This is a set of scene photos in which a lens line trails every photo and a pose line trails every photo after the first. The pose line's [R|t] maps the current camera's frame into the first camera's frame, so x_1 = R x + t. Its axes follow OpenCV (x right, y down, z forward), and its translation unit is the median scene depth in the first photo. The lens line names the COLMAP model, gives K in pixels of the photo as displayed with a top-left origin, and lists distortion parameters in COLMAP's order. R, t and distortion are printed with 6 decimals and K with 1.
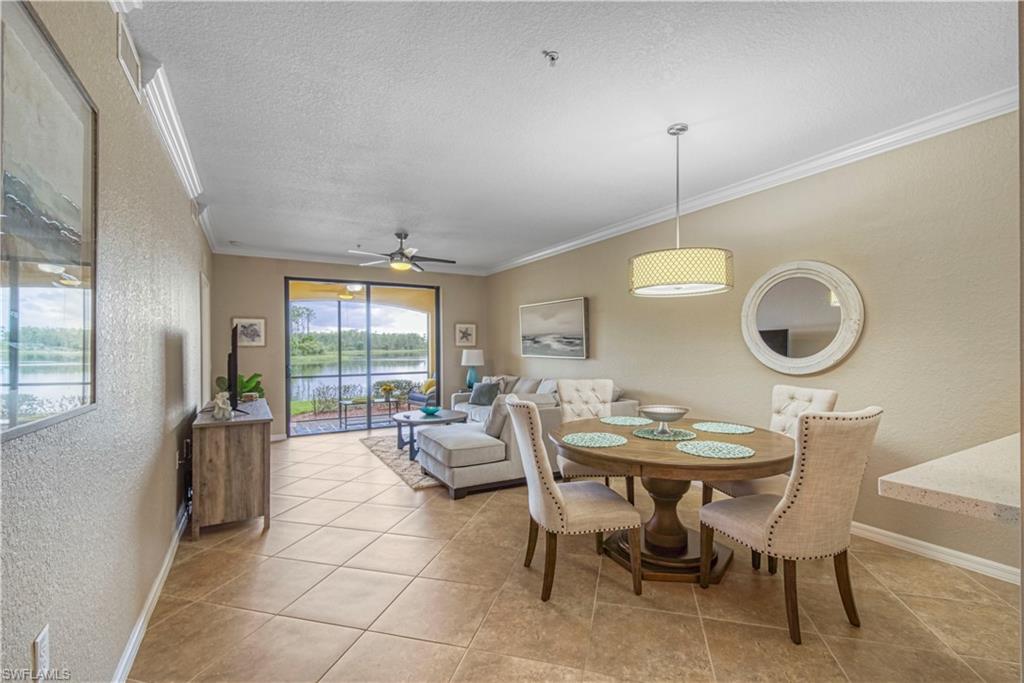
lens RADIAL K [[448.0, 0, 512.0], [0, 448.0, 341.5], [0, 0, 1]] dist [0.000711, 0.000215]
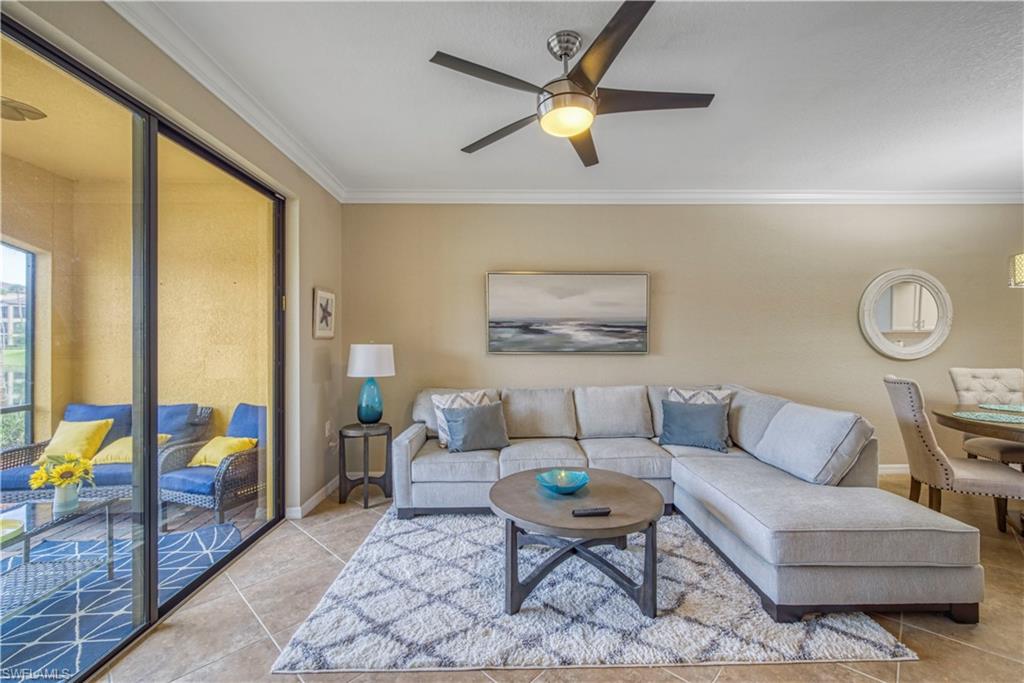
lens RADIAL K [[428.5, 0, 514.0], [0, 428.5, 337.4], [0, 0, 1]] dist [0.000715, -0.000091]
pose [[0.481529, 0.007314, 0.876400, -1.016702], [-0.006353, 0.999968, -0.004854, 0.027367], [-0.876407, -0.003231, 0.481560, 1.503385]]
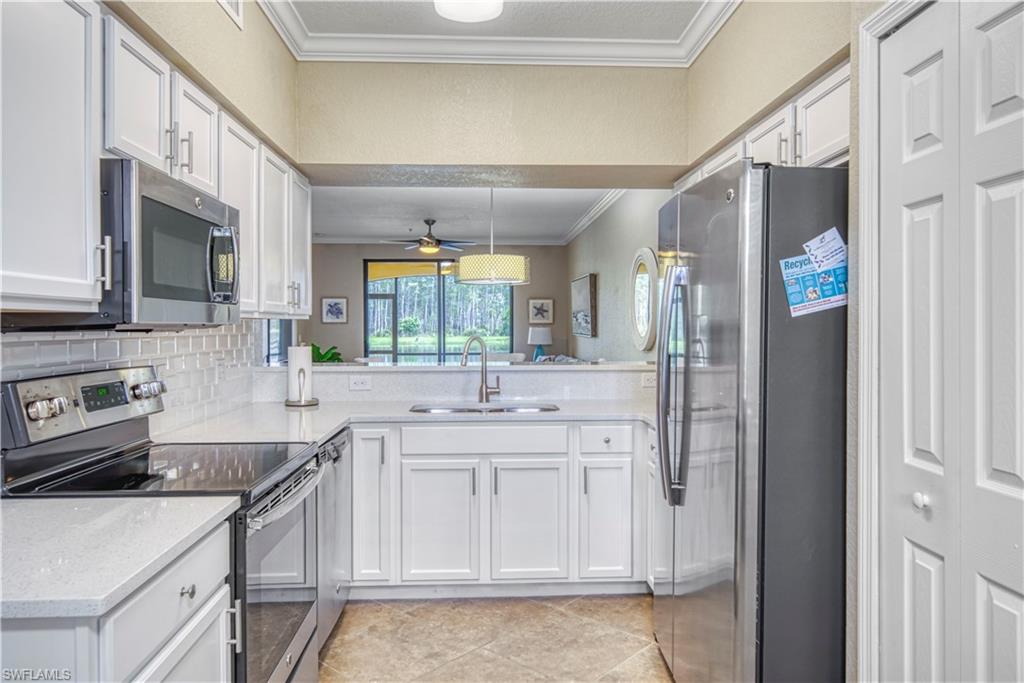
lens RADIAL K [[691.9, 0, 508.1], [0, 691.9, 340.3], [0, 0, 1]] dist [0.004166, 0.000902]
pose [[0.889389, 0.015150, -0.456900, 1.208789], [0.000718, 0.999403, 0.034536, -0.010251], [0.457151, -0.031044, 0.888847, -0.725781]]
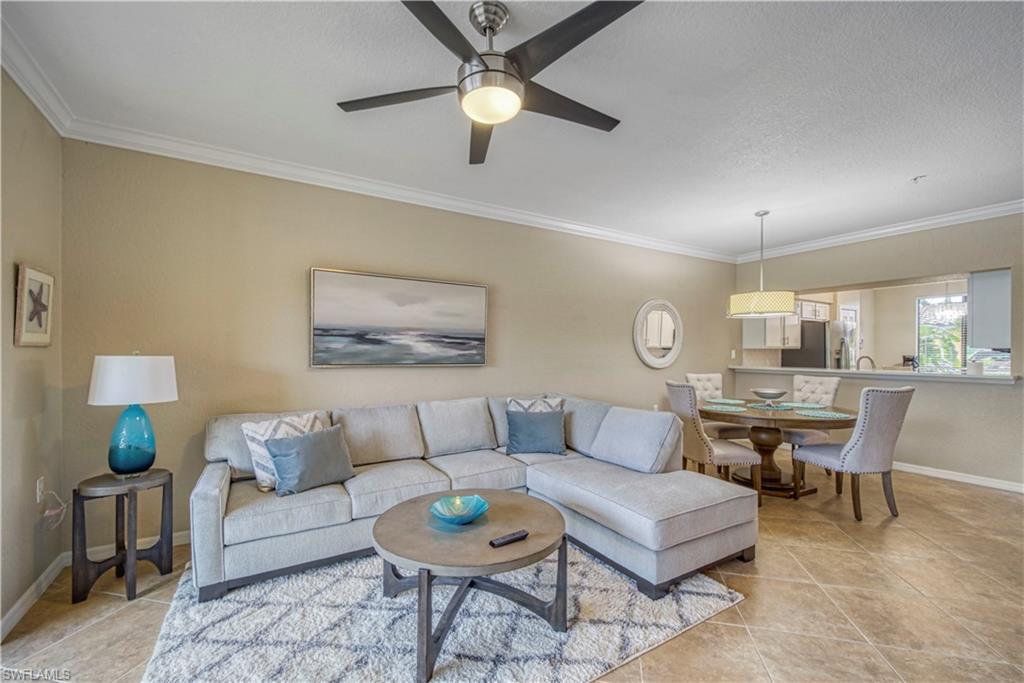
lens RADIAL K [[422.4, 0, 509.3], [0, 422.4, 353.1], [0, 0, 1]] dist [0.001260, 0.000052]
pose [[-0.024010, -0.000238, 0.999712, -0.980018], [-0.013478, 0.999909, -0.000086, 0.028785], [-0.999621, -0.013476, -0.024011, 1.726052]]
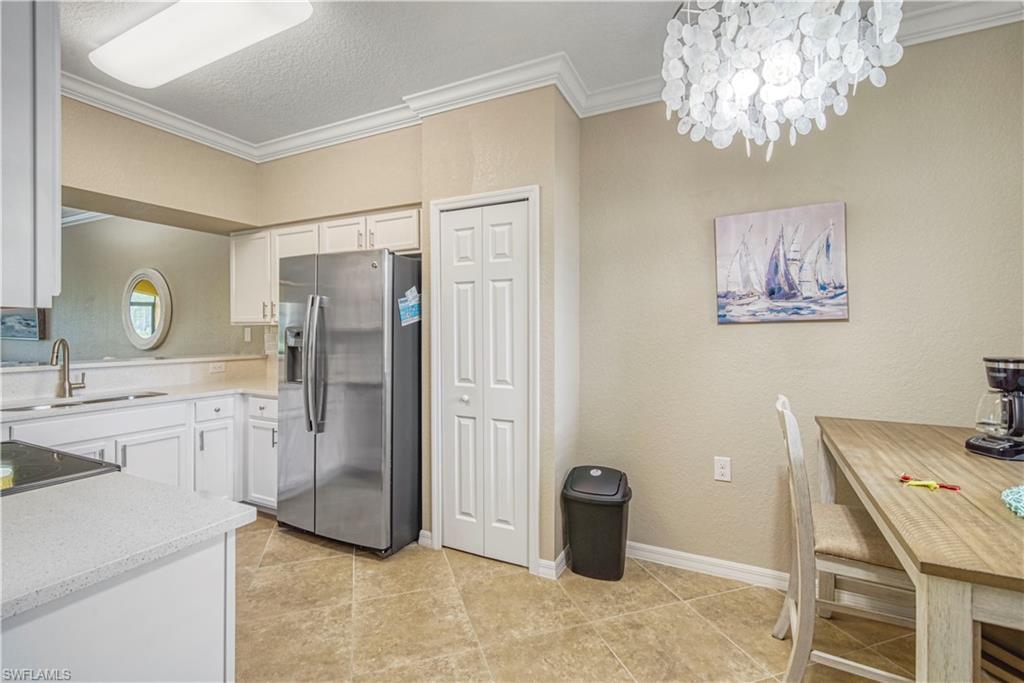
lens RADIAL K [[449.1, 0, 512.0], [0, 449.1, 341.5], [0, 0, 1]] dist [0.014612, 0.000320]
pose [[0.831197, -0.002158, 0.555973, 0.863782], [-0.015827, 0.999495, 0.027541, -0.007284], [-0.555752, -0.031691, 0.830744, -0.884709]]
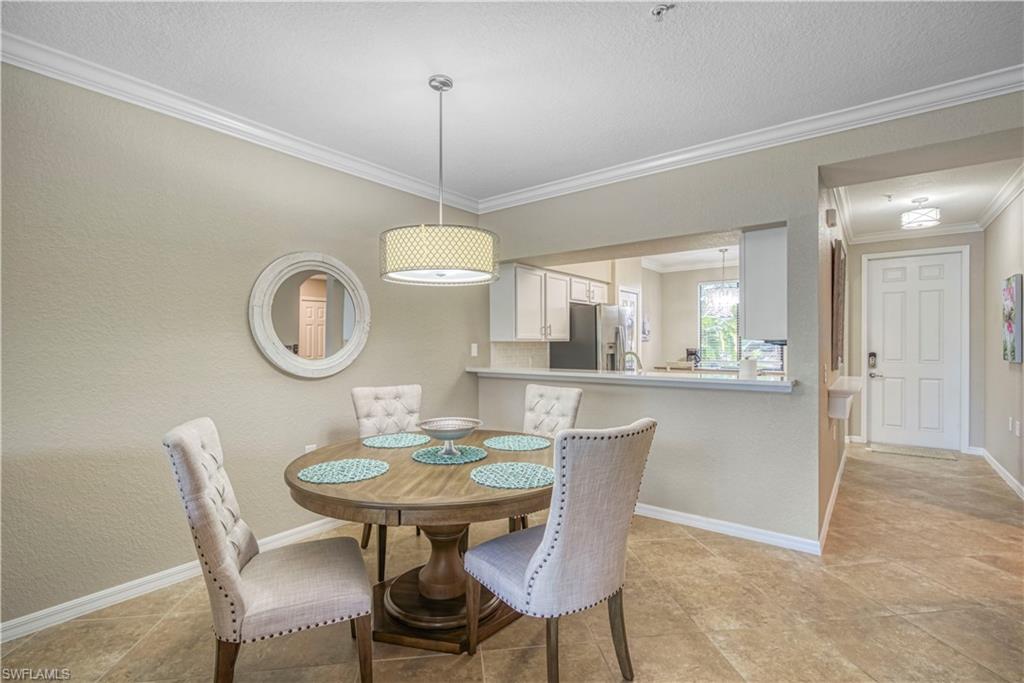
lens RADIAL K [[471.3, 0, 511.3], [0, 471.3, 351.7], [0, 0, 1]] dist [0.005689, 0.000924]
pose [[-0.382859, -0.007618, 0.923775, -0.426965], [-0.004273, 0.999970, 0.006475, 0.014567], [-0.923797, -0.001468, -0.382880, 1.088127]]
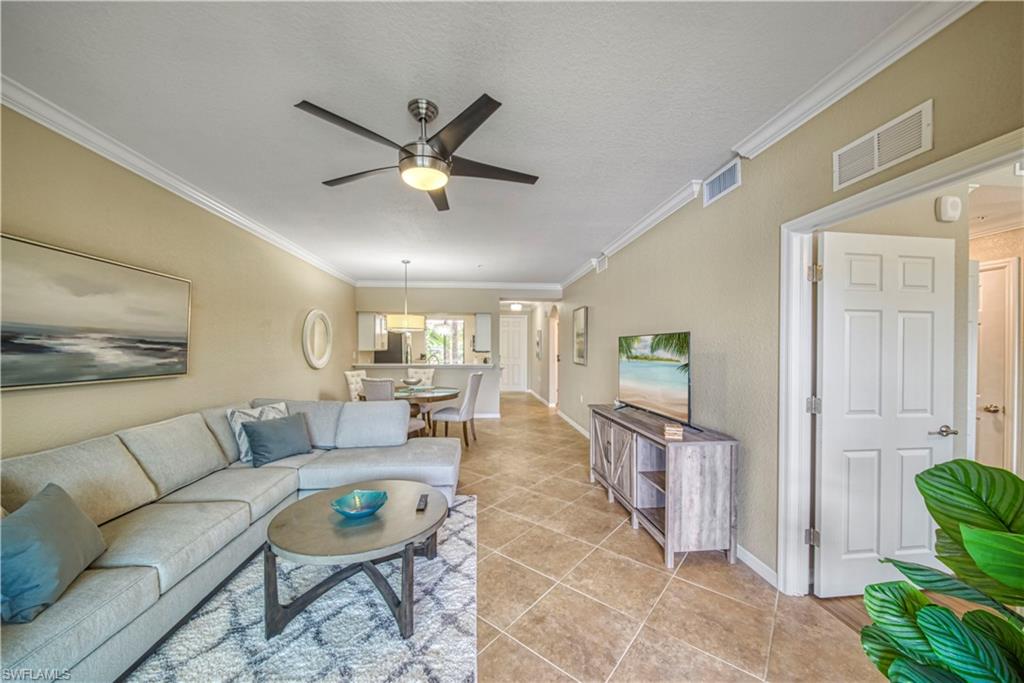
lens RADIAL K [[364.3, 0, 505.7], [0, 364.3, 350.1], [0, 0, 1]] dist [-0.001942, -0.000221]
pose [[-0.903886, 0.002513, 0.427767, -0.825543], [-0.001911, 0.999949, -0.009912, 0.010019], [-0.427770, -0.009777, -0.903835, 2.250279]]
